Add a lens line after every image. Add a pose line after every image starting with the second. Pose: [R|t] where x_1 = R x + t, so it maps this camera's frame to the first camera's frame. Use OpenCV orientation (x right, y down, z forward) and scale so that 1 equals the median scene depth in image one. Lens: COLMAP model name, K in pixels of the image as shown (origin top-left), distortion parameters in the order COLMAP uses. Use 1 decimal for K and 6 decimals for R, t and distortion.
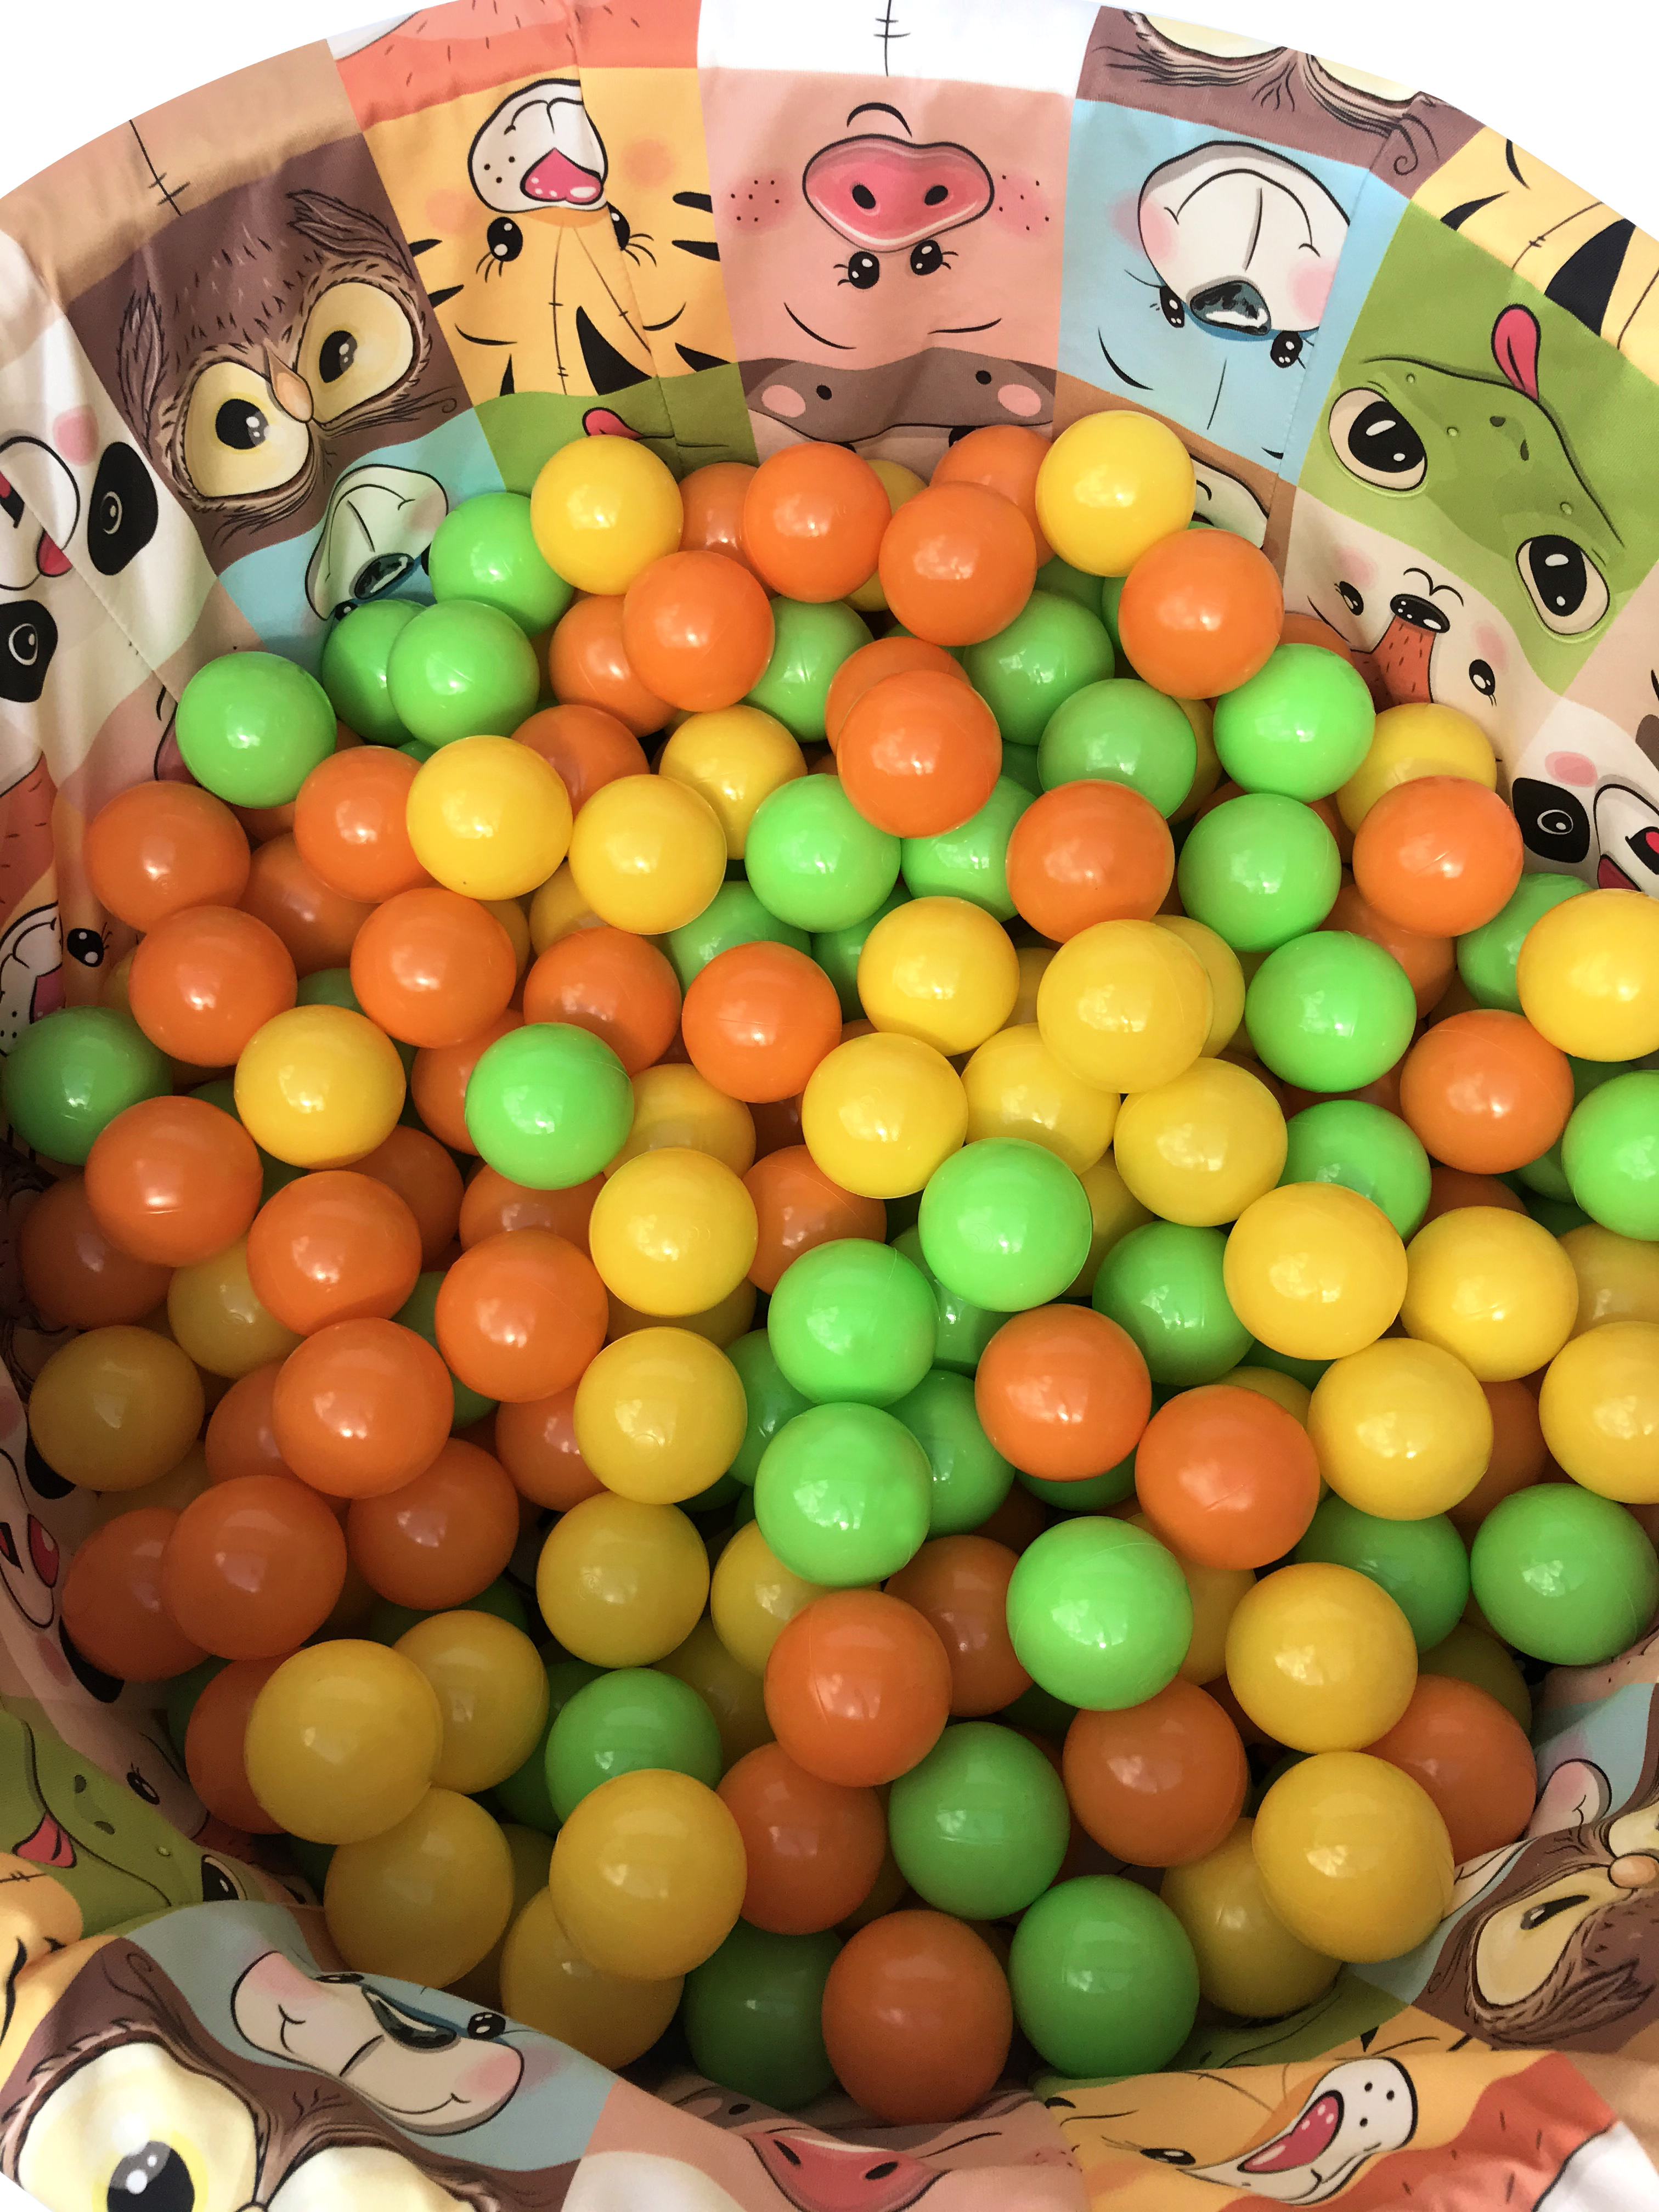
lens RADIAL K [[1815.1, 0, 829.5], [0, 1815.1, 1106.0], [0, 0, 1]] dist [0.044394, -0.081037]
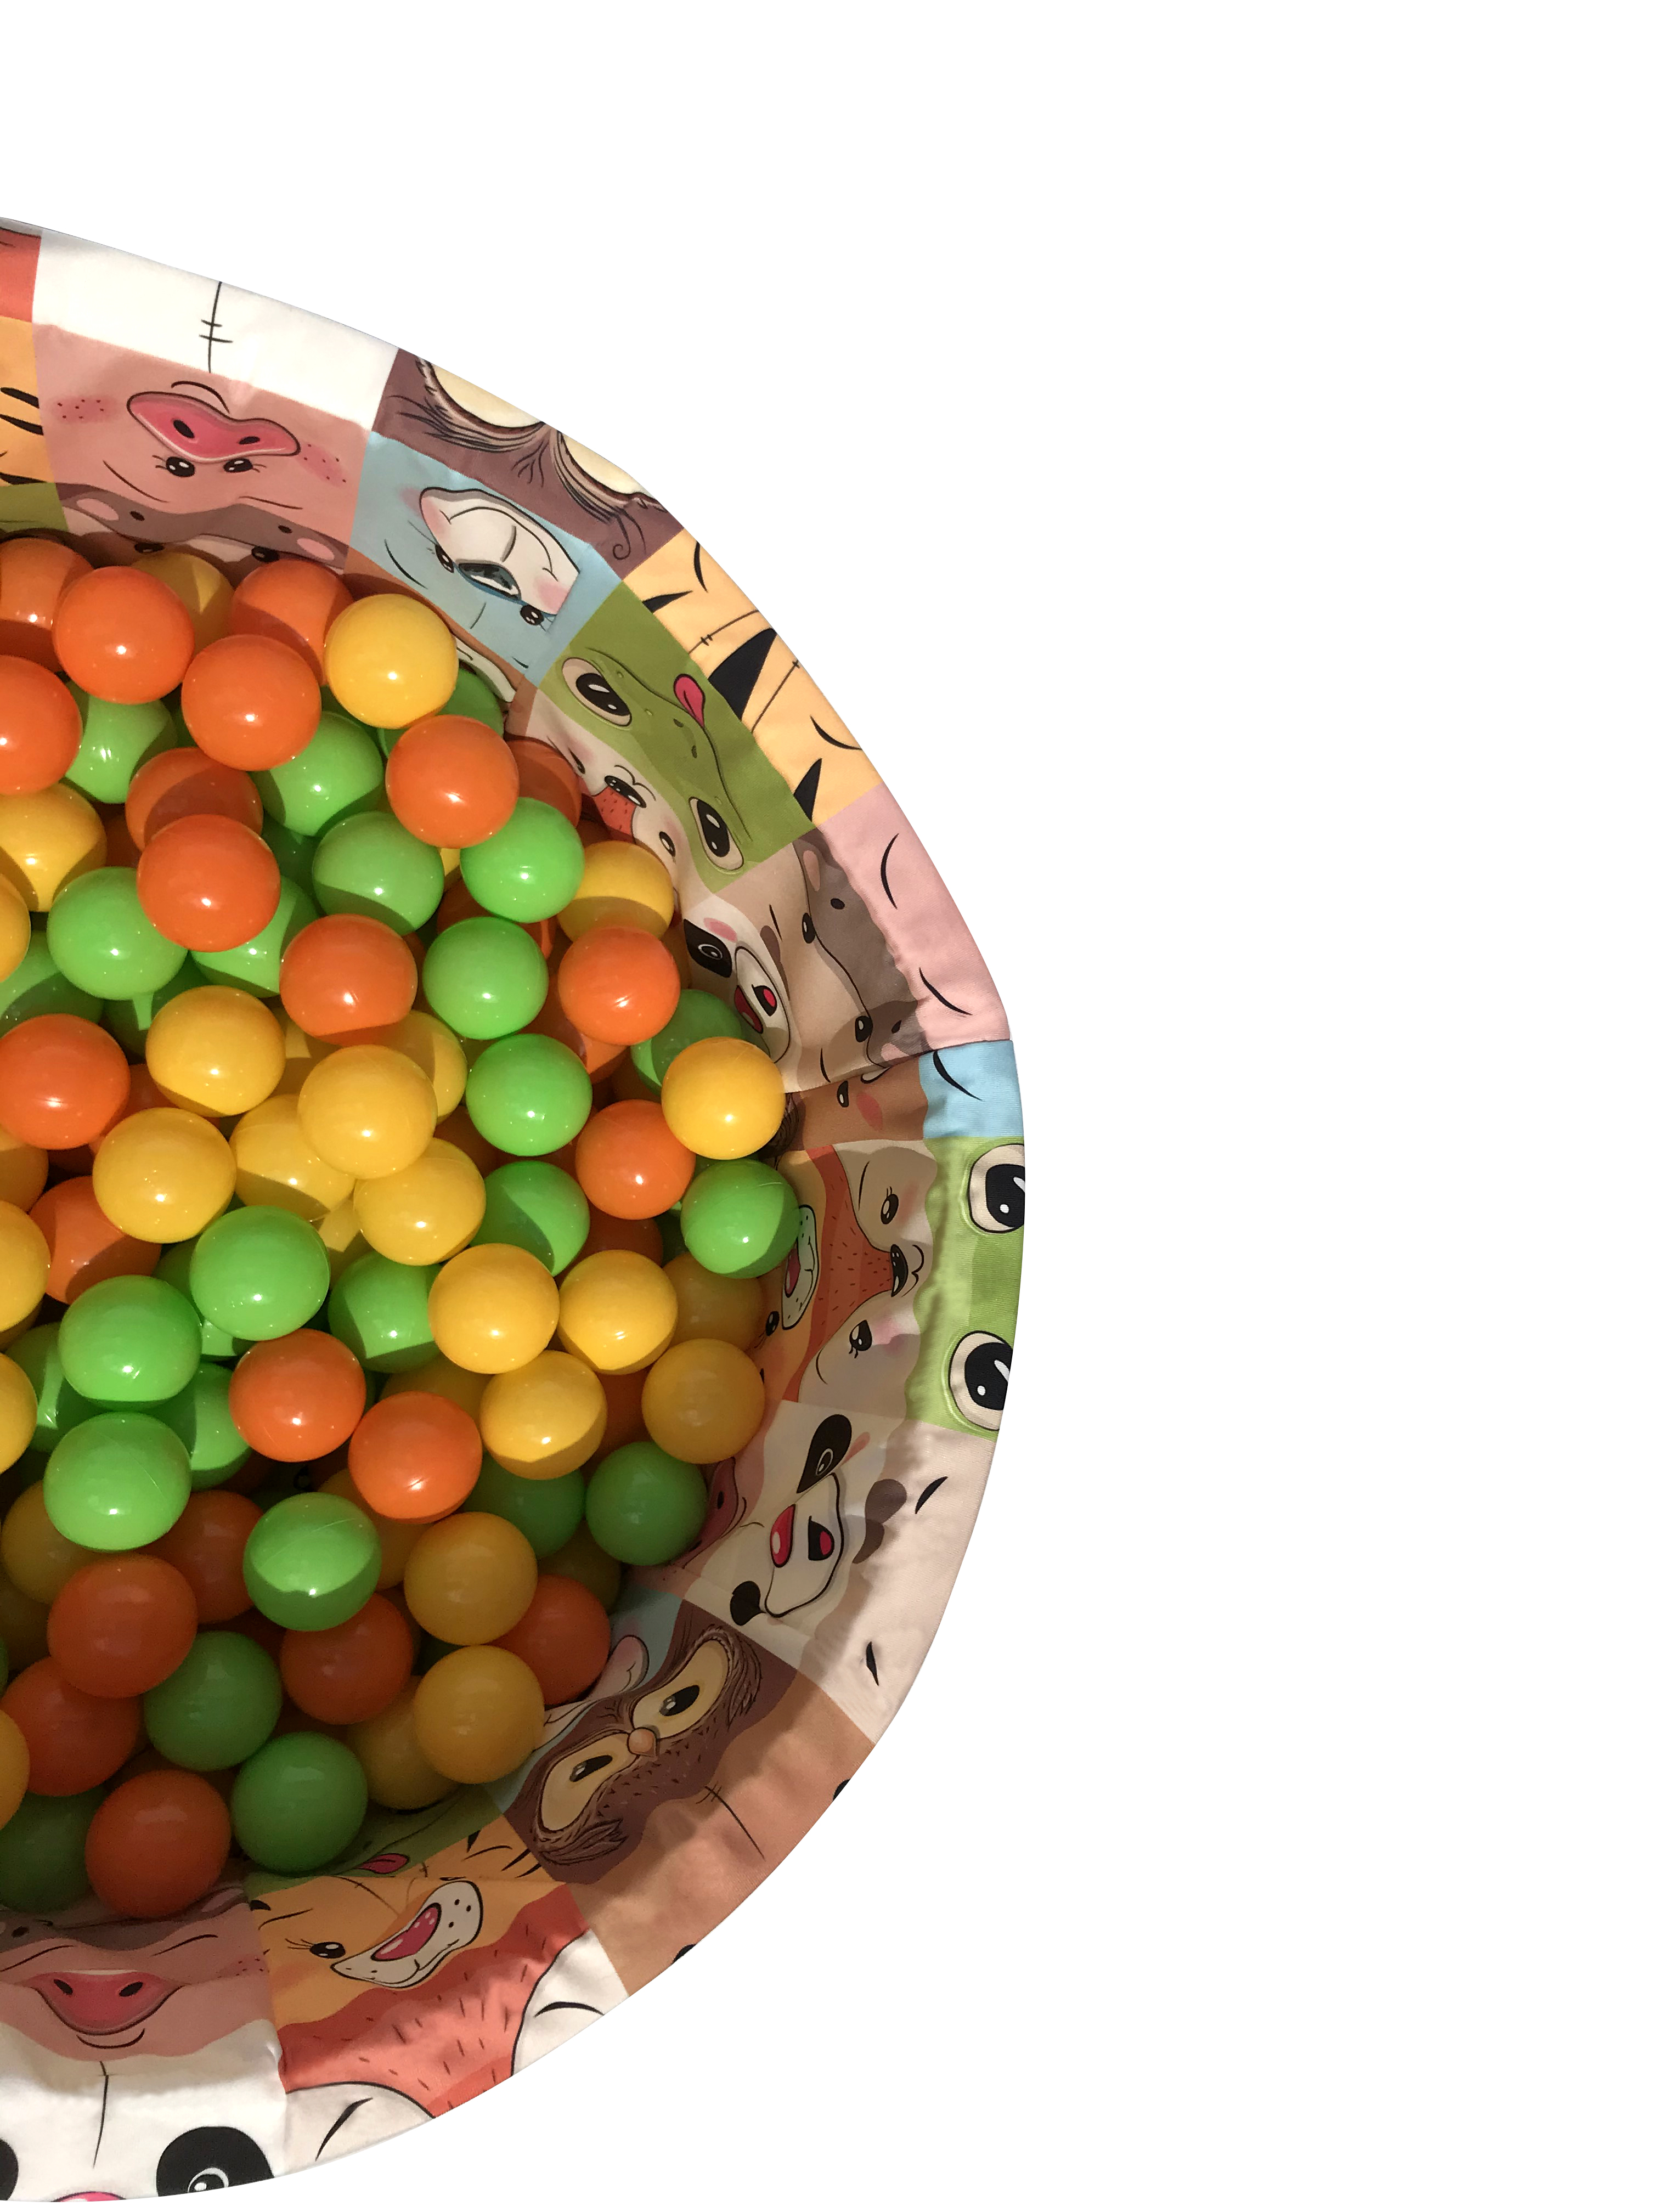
lens RADIAL K [[1815.1, 0, 829.5], [0, 1815.1, 1106.0], [0, 0, 1]] dist [0.044394, -0.081037]
pose [[0.923652, 0.035397, 0.381595, -0.029286], [-0.119891, 0.972434, 0.199995, -0.362944], [-0.363997, -0.230475, 0.902434, -0.295279]]
